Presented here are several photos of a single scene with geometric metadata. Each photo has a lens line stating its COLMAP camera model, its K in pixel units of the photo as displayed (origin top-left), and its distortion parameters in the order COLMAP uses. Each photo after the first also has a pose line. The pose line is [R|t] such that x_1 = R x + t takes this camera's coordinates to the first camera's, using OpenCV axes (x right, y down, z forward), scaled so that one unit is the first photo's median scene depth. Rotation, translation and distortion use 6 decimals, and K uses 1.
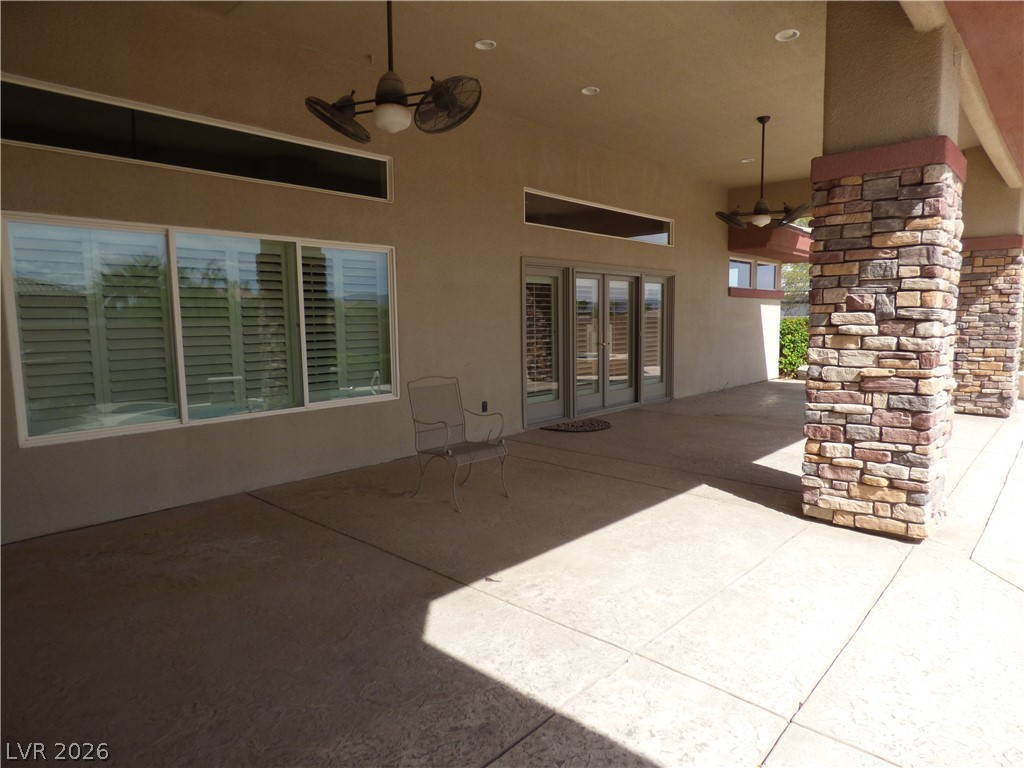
lens RADIAL K [[629.3, 0, 512.0], [0, 629.3, 384.1], [0, 0, 1]] dist [-0.006164, -0.004390]
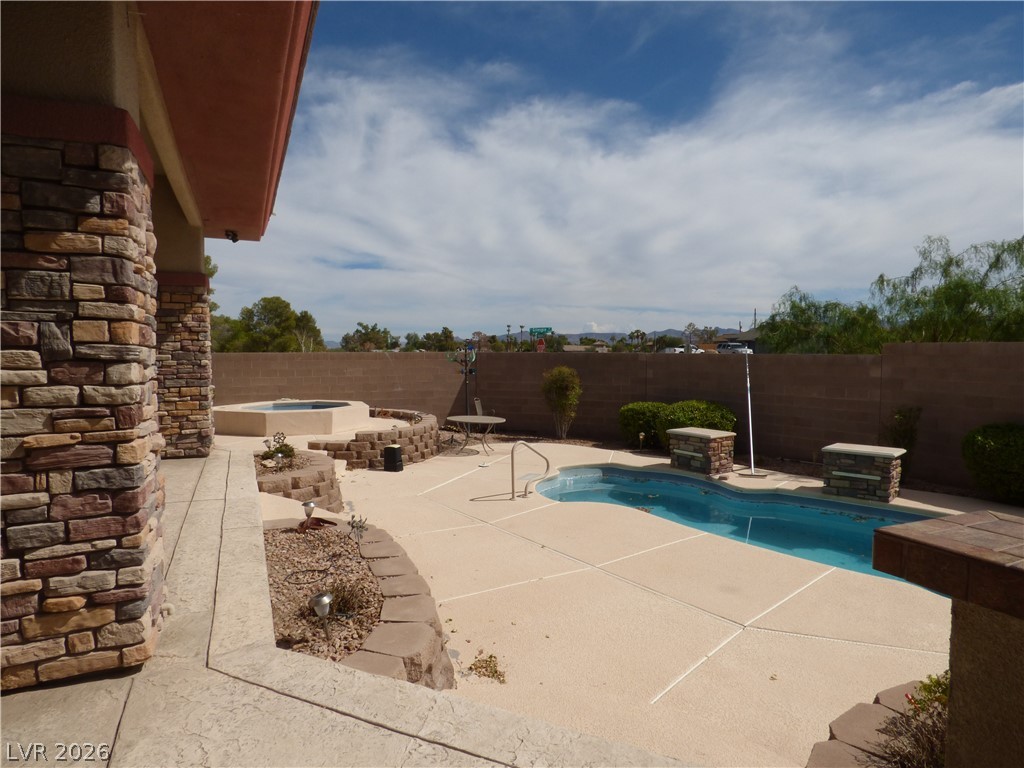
lens RADIAL K [[629.3, 0, 550.7], [0, 629.3, 376.9], [0, 0, 1]] dist [-0.006164, -0.004390]
pose [[0.370618, -0.032093, 0.928231, 0.170213], [0.097811, 0.995194, -0.004645, -0.030999], [-0.923621, 0.092513, 0.371976, 0.268824]]
